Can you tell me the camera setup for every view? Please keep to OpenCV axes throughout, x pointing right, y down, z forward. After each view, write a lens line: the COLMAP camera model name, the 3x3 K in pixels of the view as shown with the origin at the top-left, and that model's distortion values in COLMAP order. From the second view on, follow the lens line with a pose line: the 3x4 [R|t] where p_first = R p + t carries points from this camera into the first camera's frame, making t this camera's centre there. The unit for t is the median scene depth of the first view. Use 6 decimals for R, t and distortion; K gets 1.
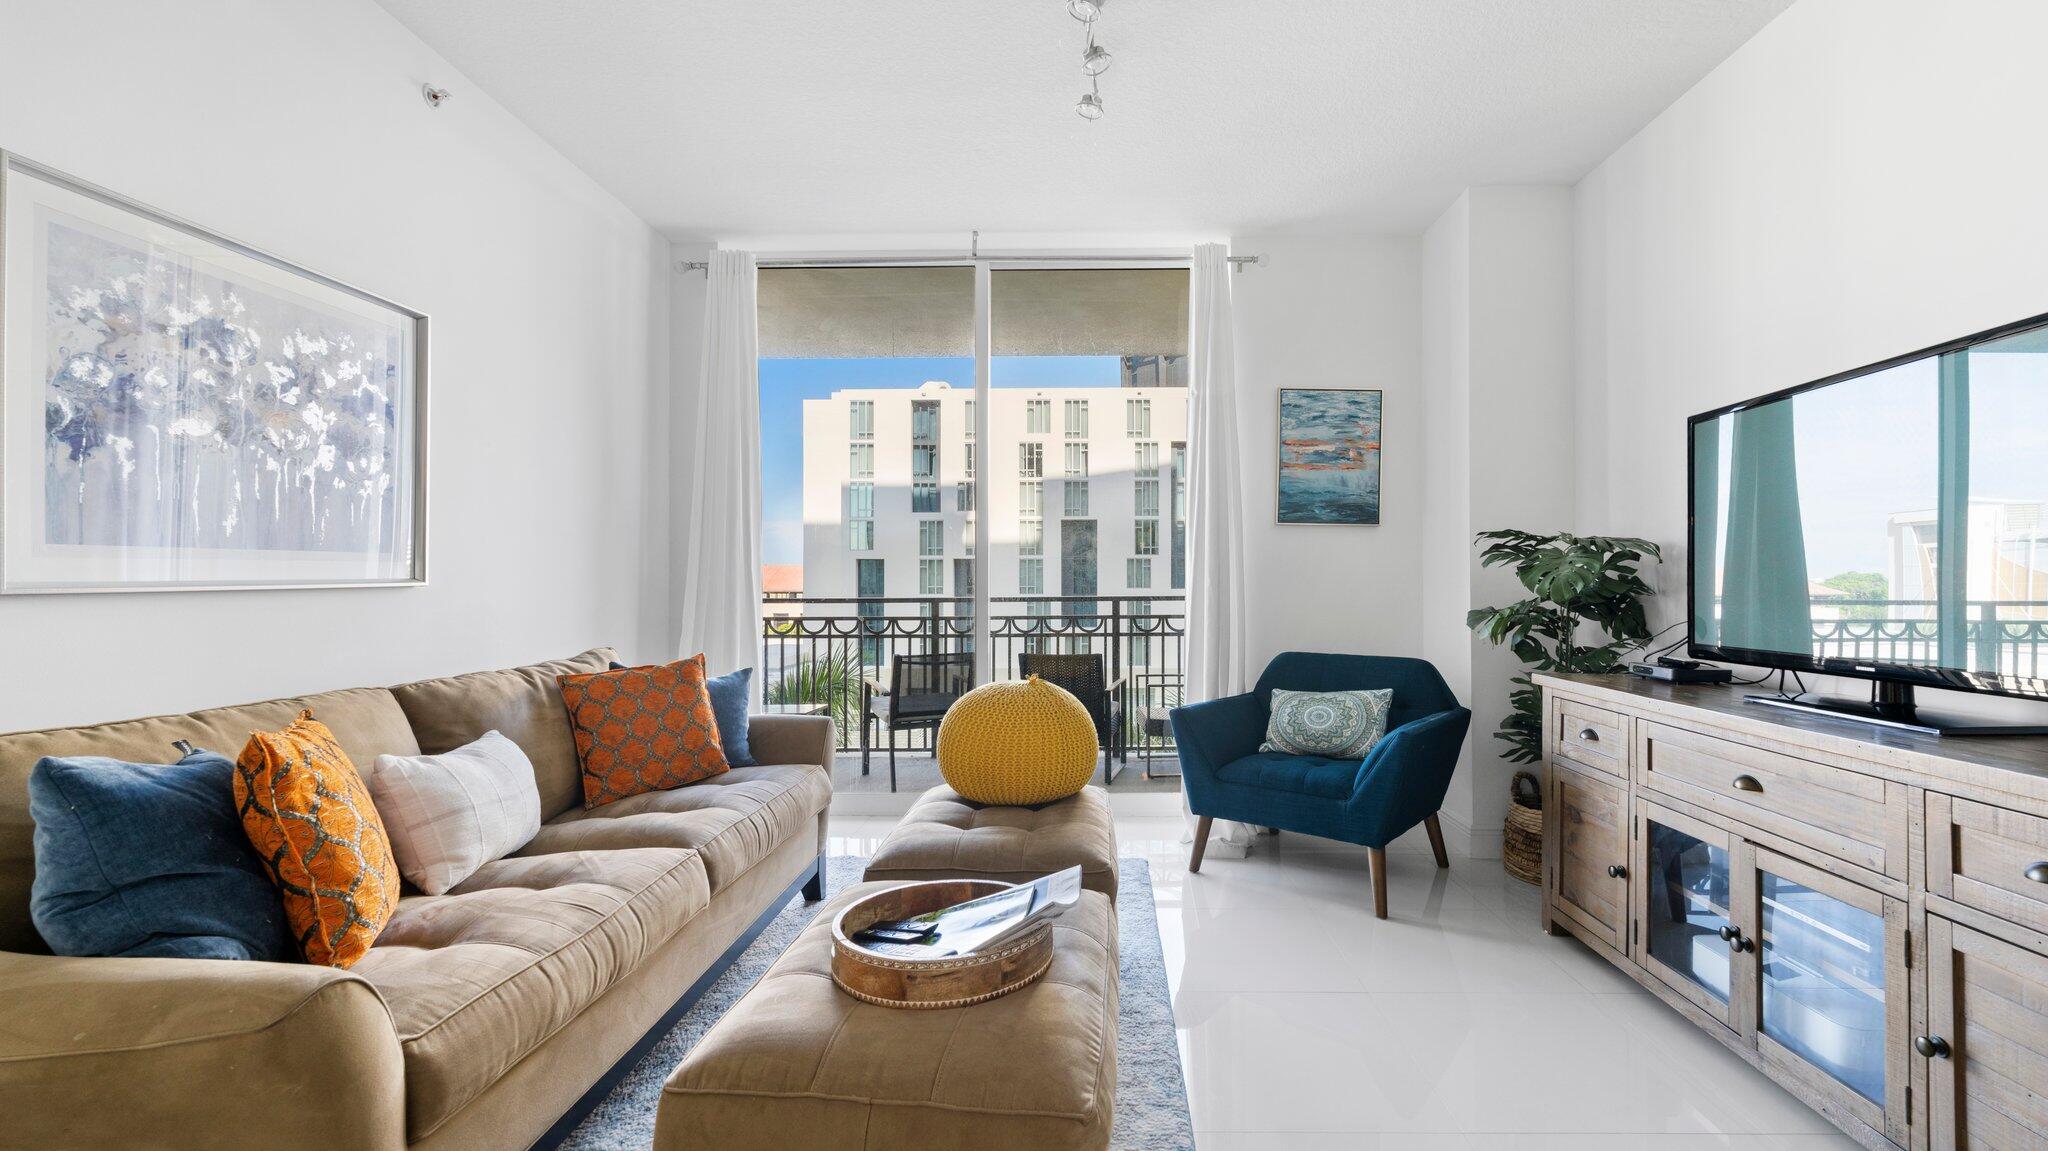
lens RADIAL K [[878.5, 0, 1028.4], [0, 878.5, 577.1], [0, 0, 1]] dist [-0.001818, -0.000318]
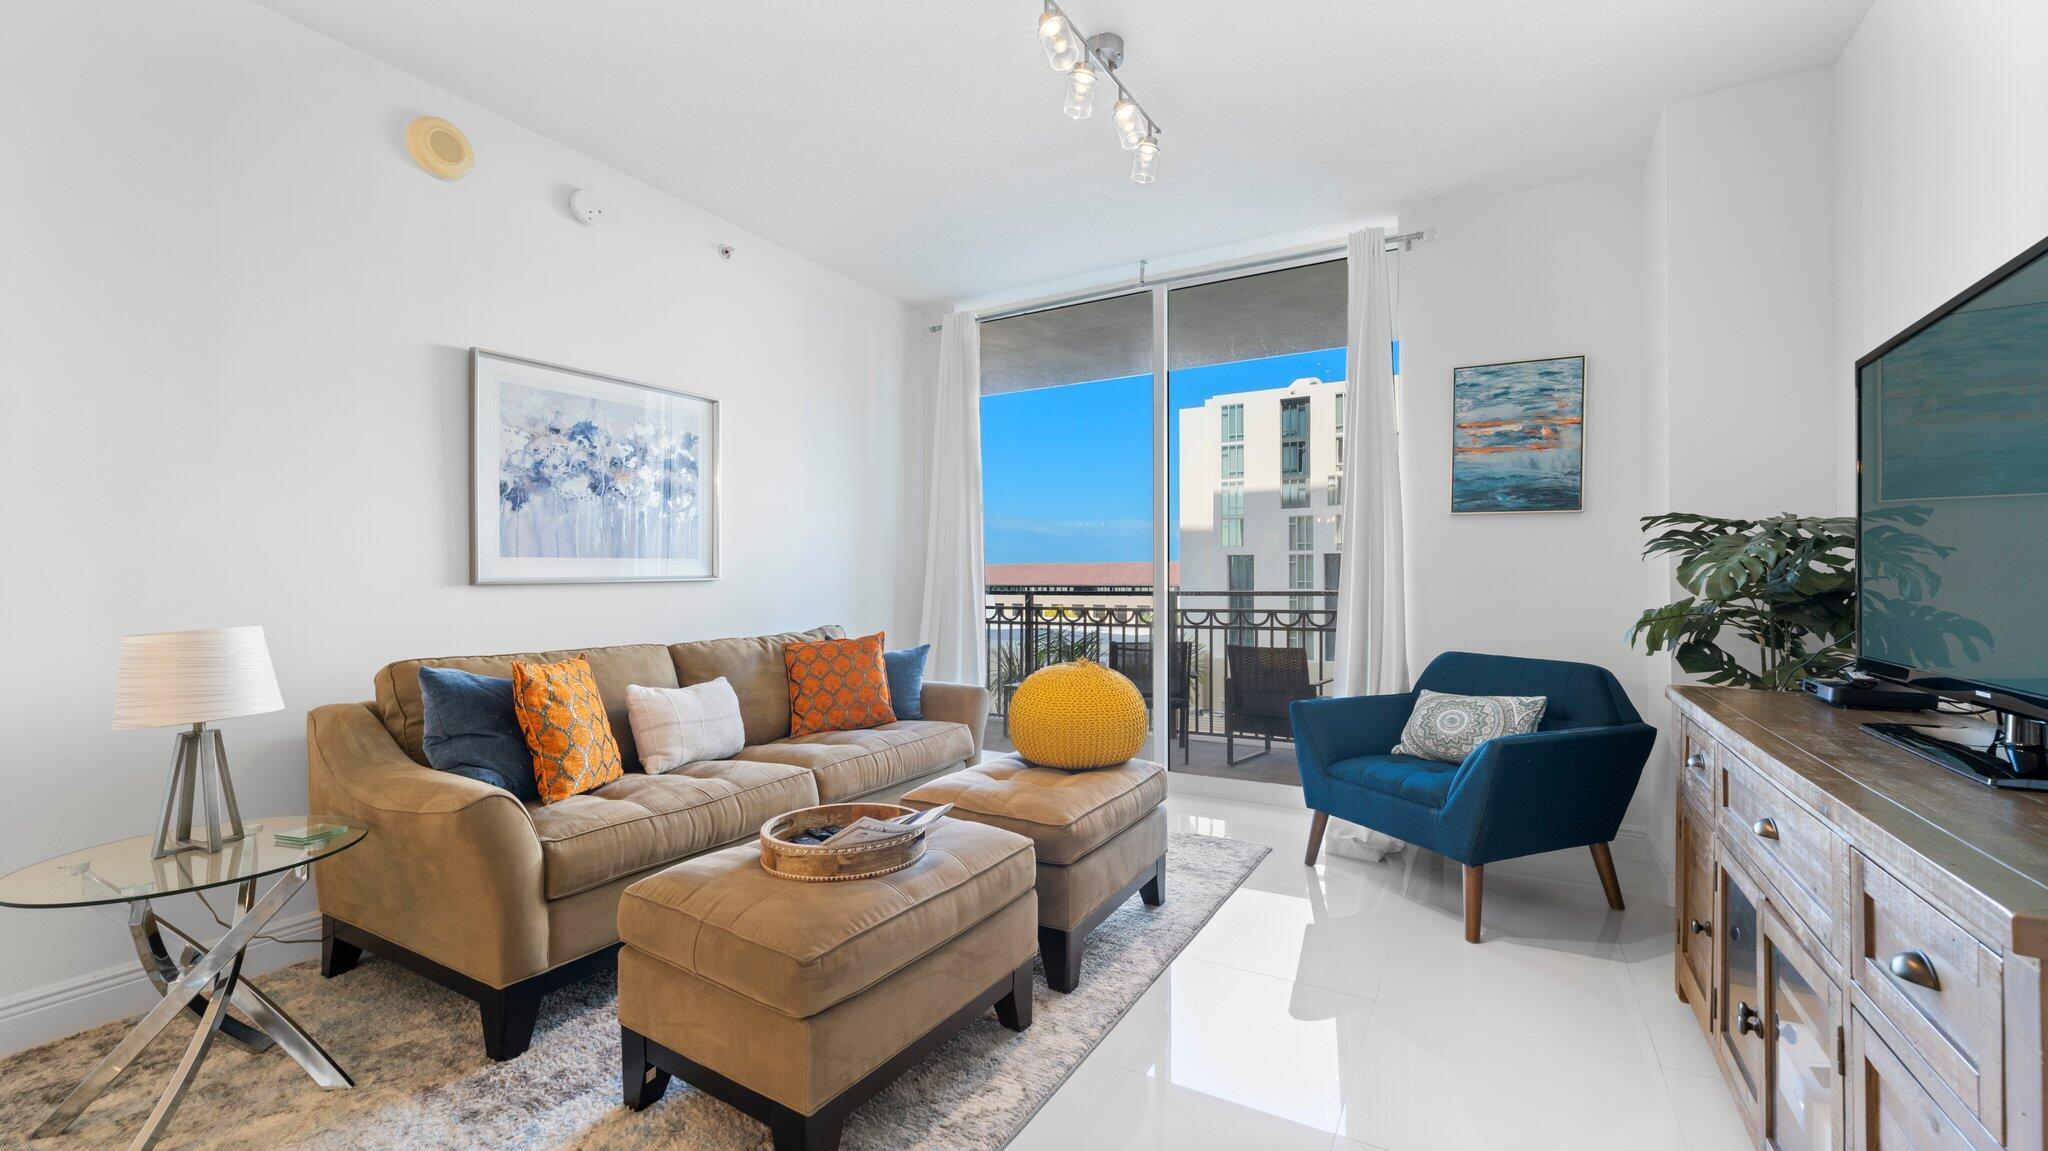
lens RADIAL K [[836.4, 0, 1021.7], [0, 836.4, 571.1], [0, 0, 1]] dist [0.002363, 0.000001]
pose [[0.871810, -0.004973, -0.489820, 0.373104], [0.004307, 0.999988, -0.002486, 0.000271], [0.489826, 0.000058, 0.871820, 0.004278]]
